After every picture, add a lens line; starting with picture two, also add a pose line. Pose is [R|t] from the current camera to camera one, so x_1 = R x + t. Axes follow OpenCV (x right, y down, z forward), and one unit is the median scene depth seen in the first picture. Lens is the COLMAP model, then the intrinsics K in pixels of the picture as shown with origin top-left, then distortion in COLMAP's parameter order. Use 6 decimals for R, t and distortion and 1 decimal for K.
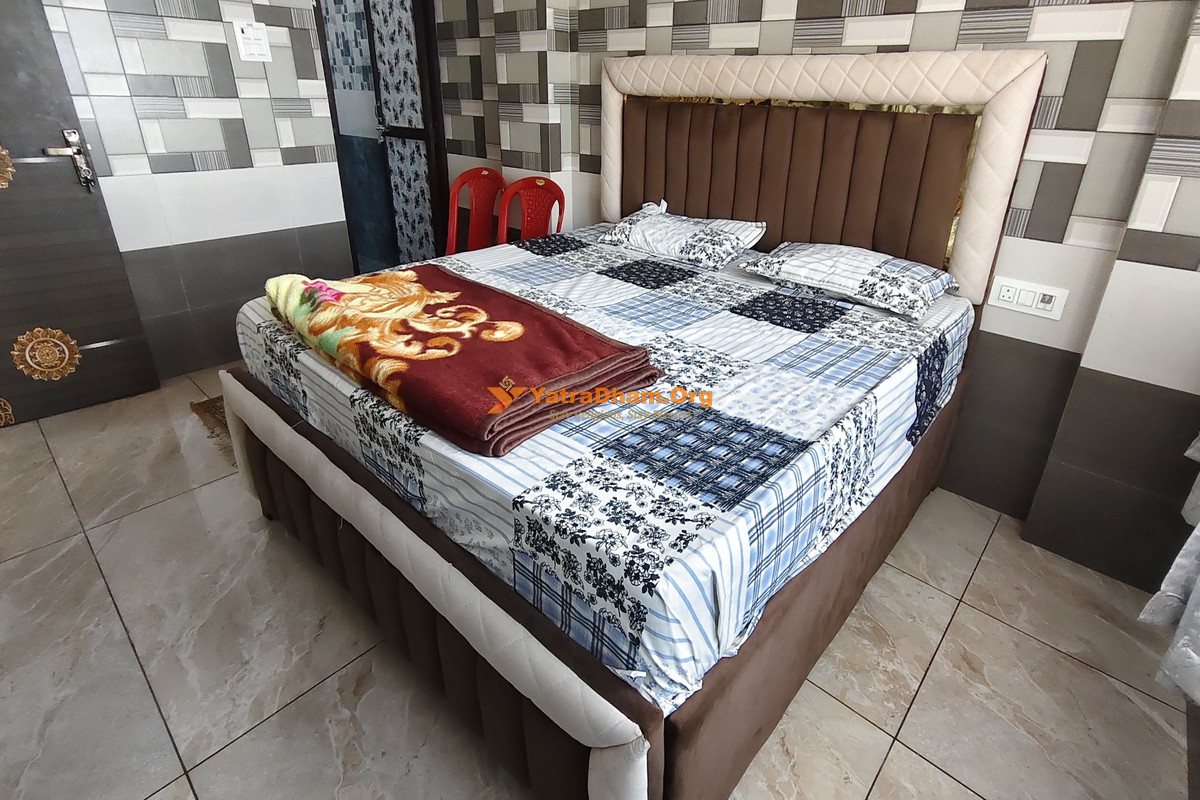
lens RADIAL K [[587.8, 0, 600.0], [0, 587.8, 400.0], [0, 0, 1]] dist [-0.052226, 0.037233]
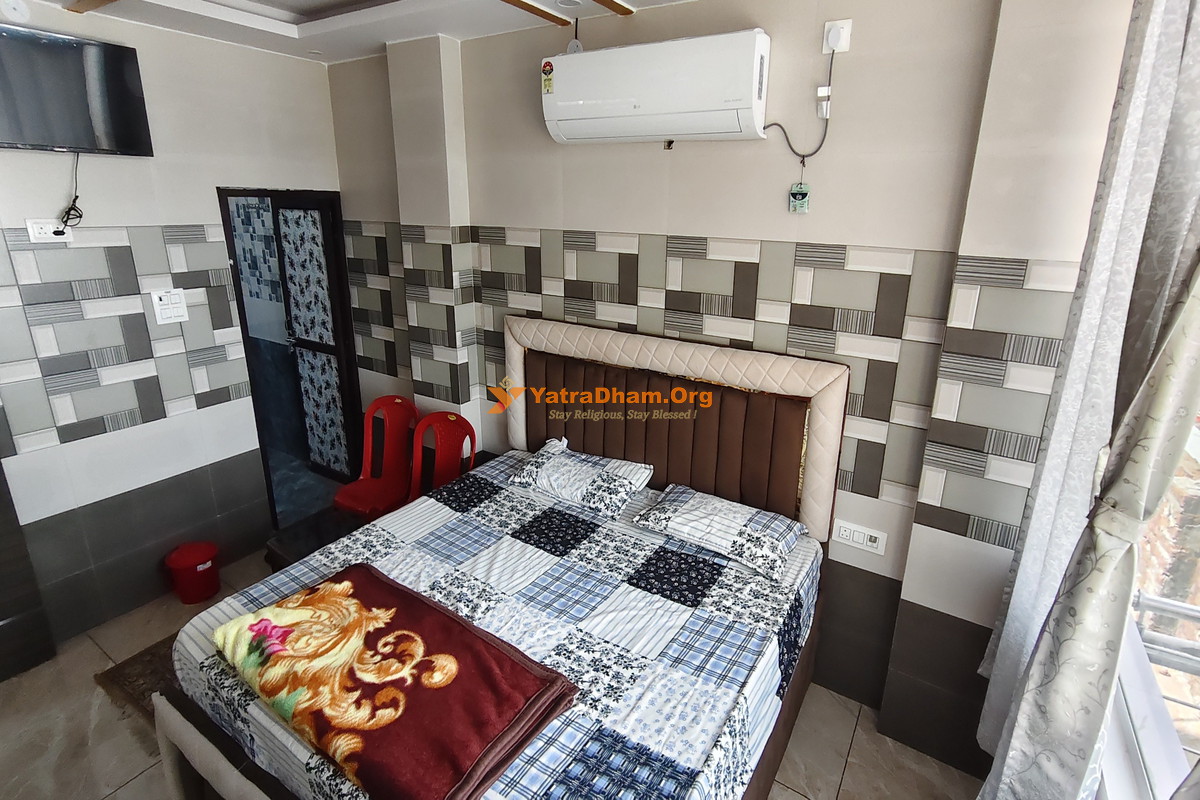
lens RADIAL K [[587.8, 0, 600.0], [0, 587.8, 400.0], [0, 0, 1]] dist [-0.052226, 0.037233]
pose [[0.984863, -0.046627, 0.166947, -0.013214], [0.065983, 0.991477, -0.112337, -0.348793], [-0.160286, 0.121652, 0.979545, -0.176722]]
